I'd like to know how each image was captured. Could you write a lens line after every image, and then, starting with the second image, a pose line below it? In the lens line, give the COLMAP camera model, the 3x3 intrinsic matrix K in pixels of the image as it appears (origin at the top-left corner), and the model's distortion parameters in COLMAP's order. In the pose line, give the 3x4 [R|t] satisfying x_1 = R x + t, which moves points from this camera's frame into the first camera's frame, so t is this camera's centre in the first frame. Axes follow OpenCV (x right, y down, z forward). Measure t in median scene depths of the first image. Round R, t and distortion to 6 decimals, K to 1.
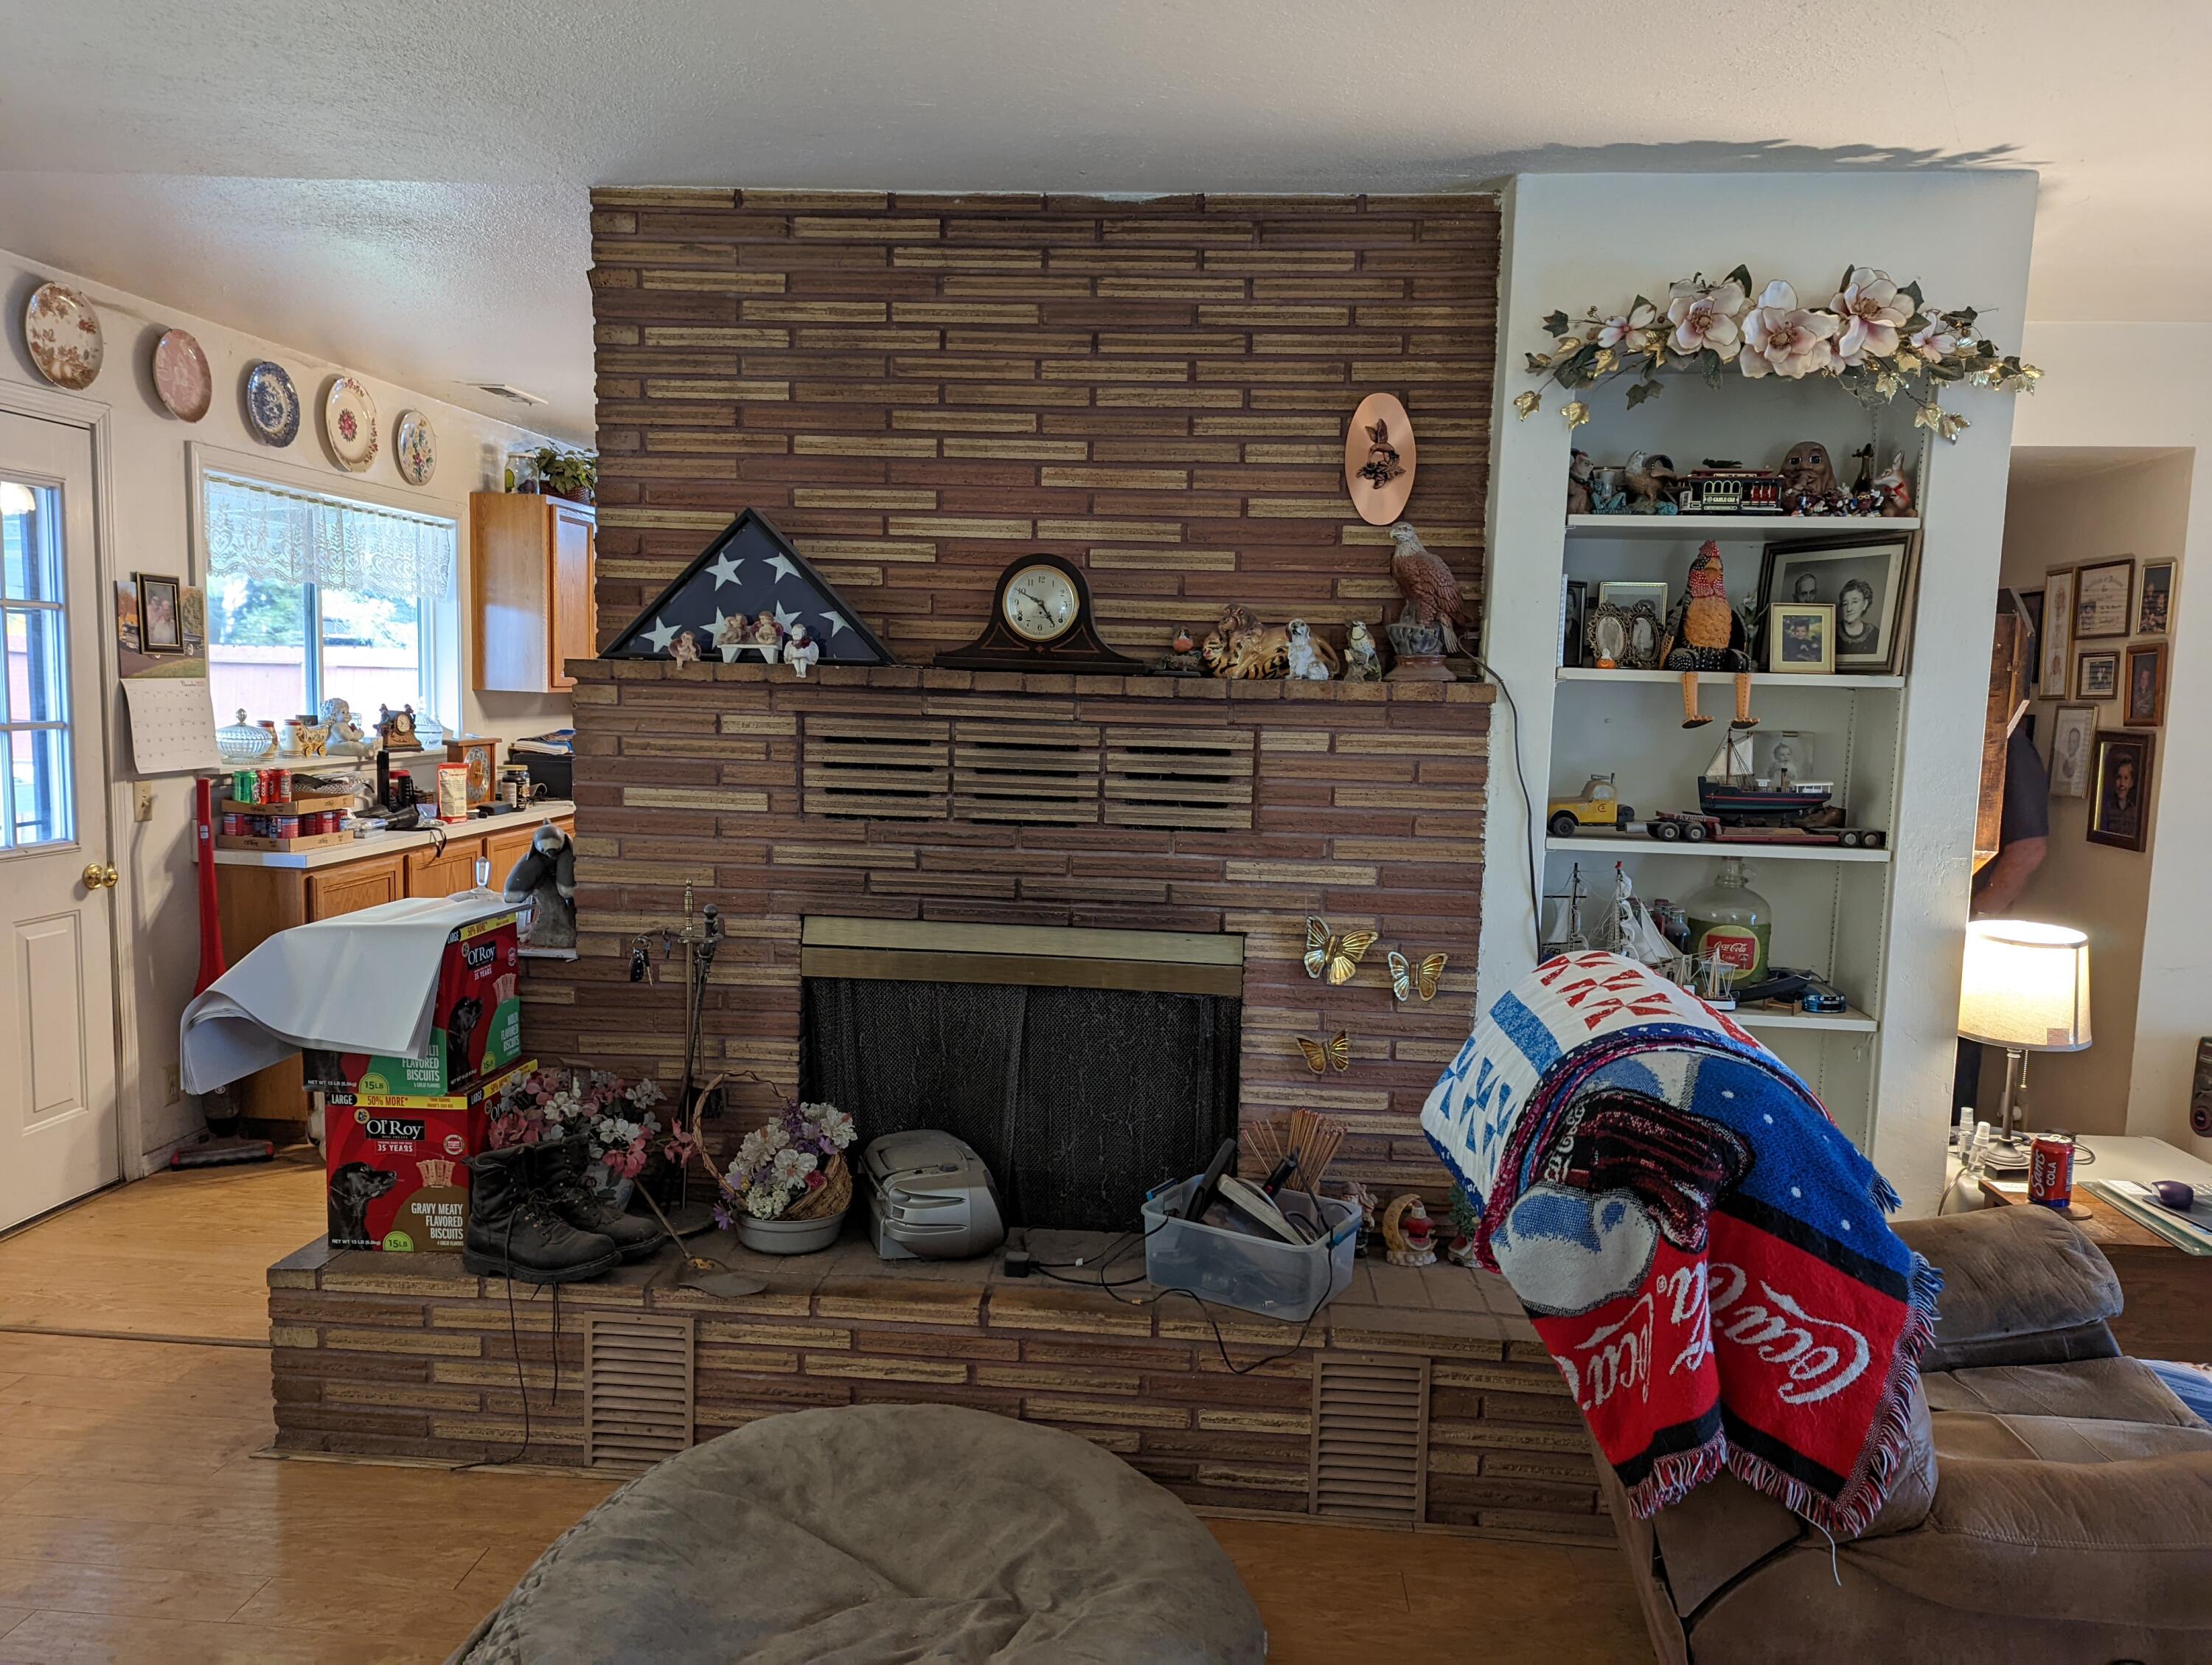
lens RADIAL K [[1568.4, 0, 1106.0], [0, 1568.4, 832.5], [0, 0, 1]] dist [0.060868, -0.055592]
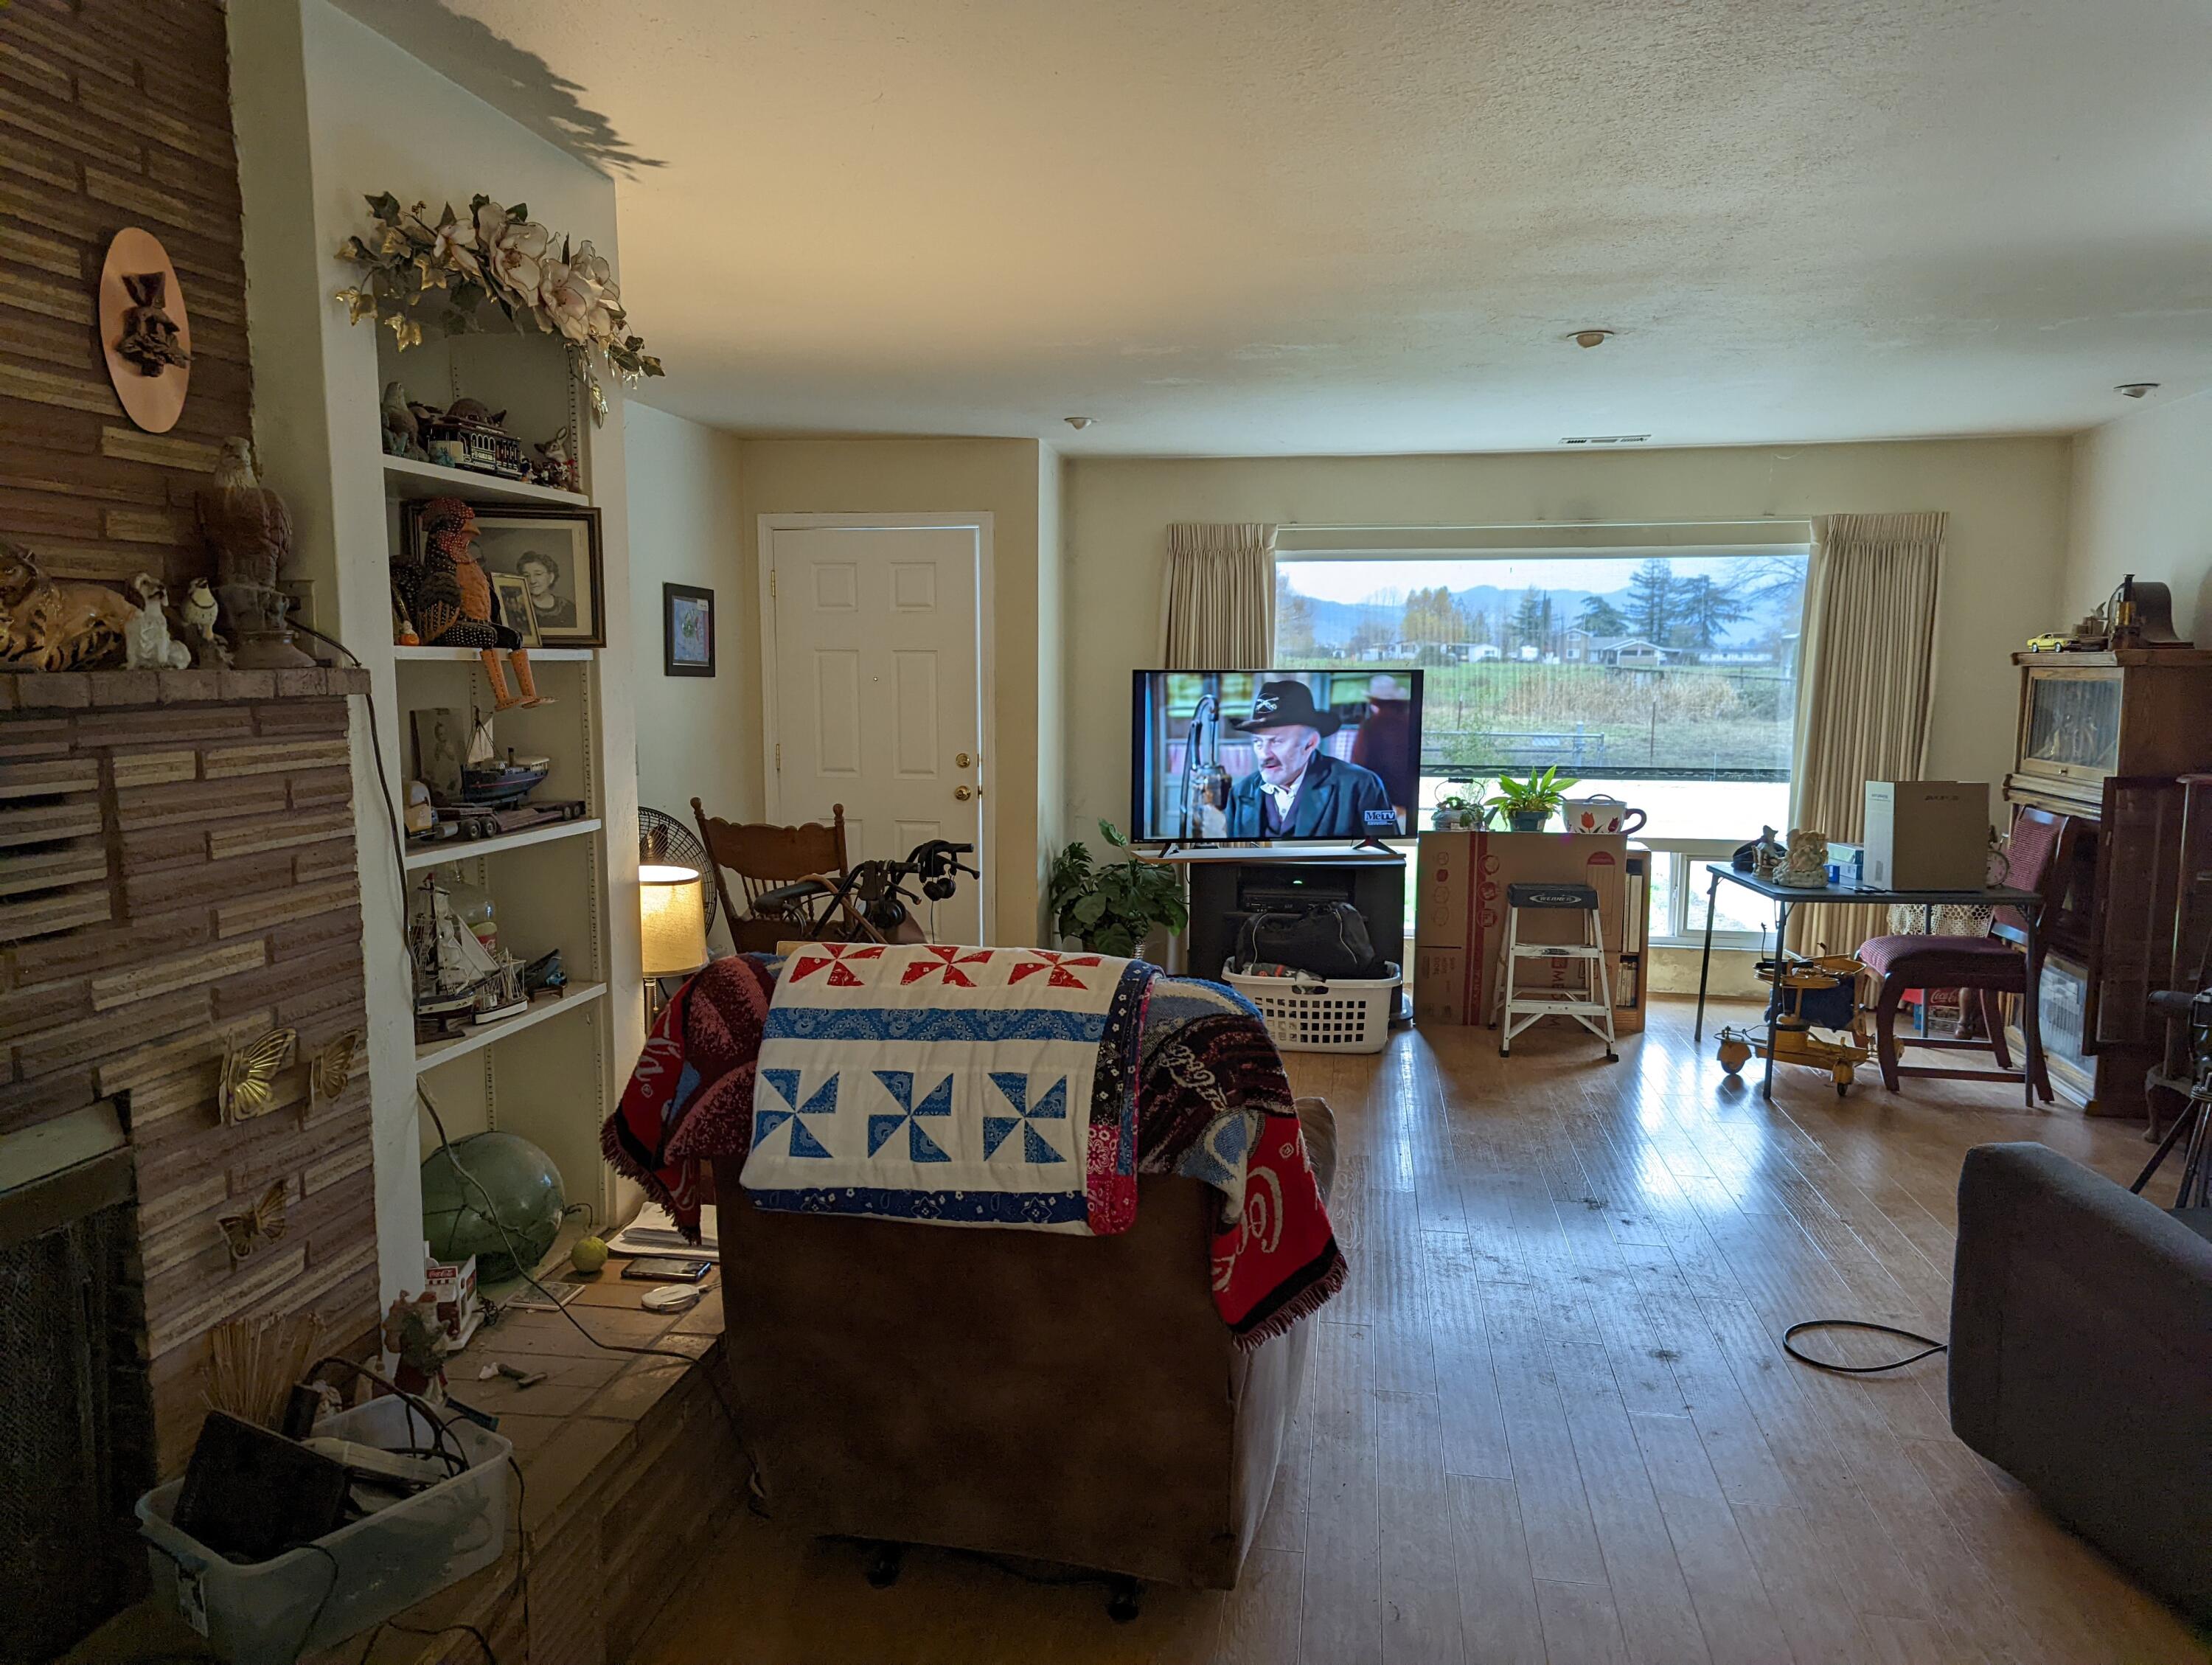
lens RADIAL K [[1568.4, 0, 1106.0], [0, 1568.4, 832.5], [0, 0, 1]] dist [0.060868, -0.055592]
pose [[0.080153, -0.136266, 0.987424, -0.485926], [0.095536, 0.987102, 0.128466, -0.078734], [-0.992194, 0.084038, 0.092138, 0.567495]]
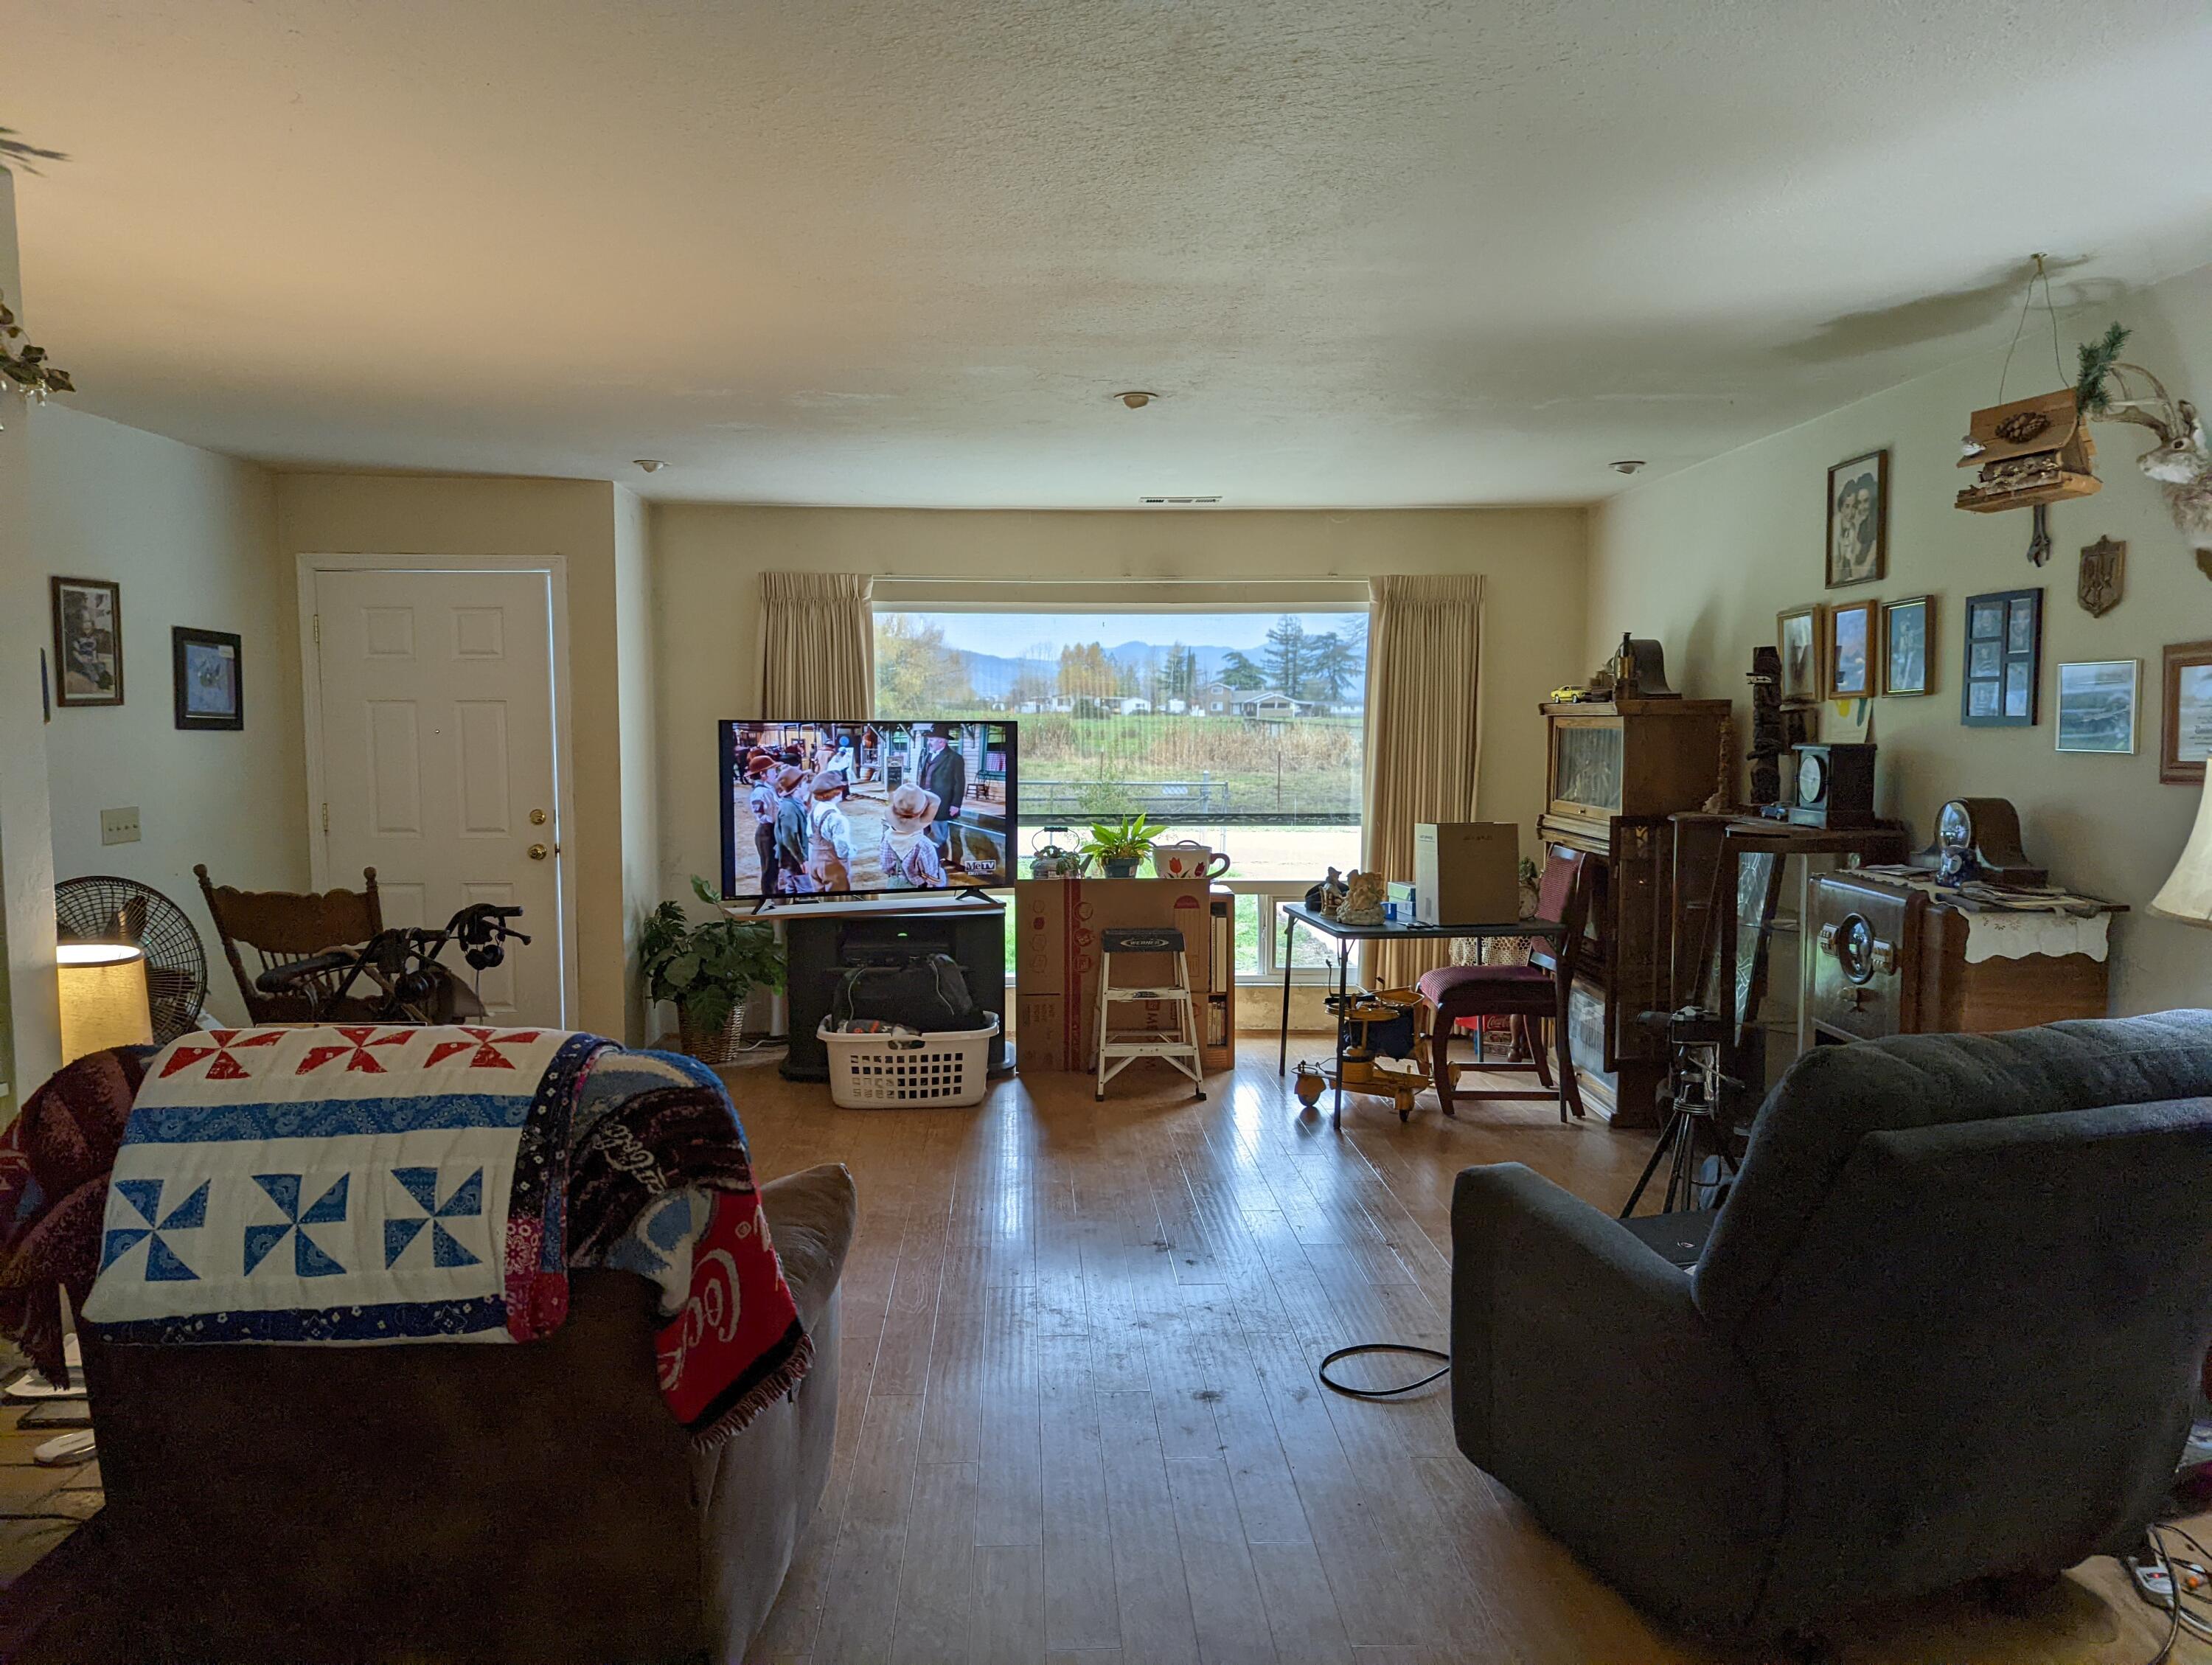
lens RADIAL K [[1557.1, 0, 1101.0], [0, 1557.1, 824.0], [0, 0, 1]] dist [0.069960, -0.069936]
pose [[-0.125691, -0.098273, 0.987190, -0.453043], [0.092628, 0.989572, 0.110304, -0.066472], [-0.987736, 0.105306, -0.115277, 0.470096]]
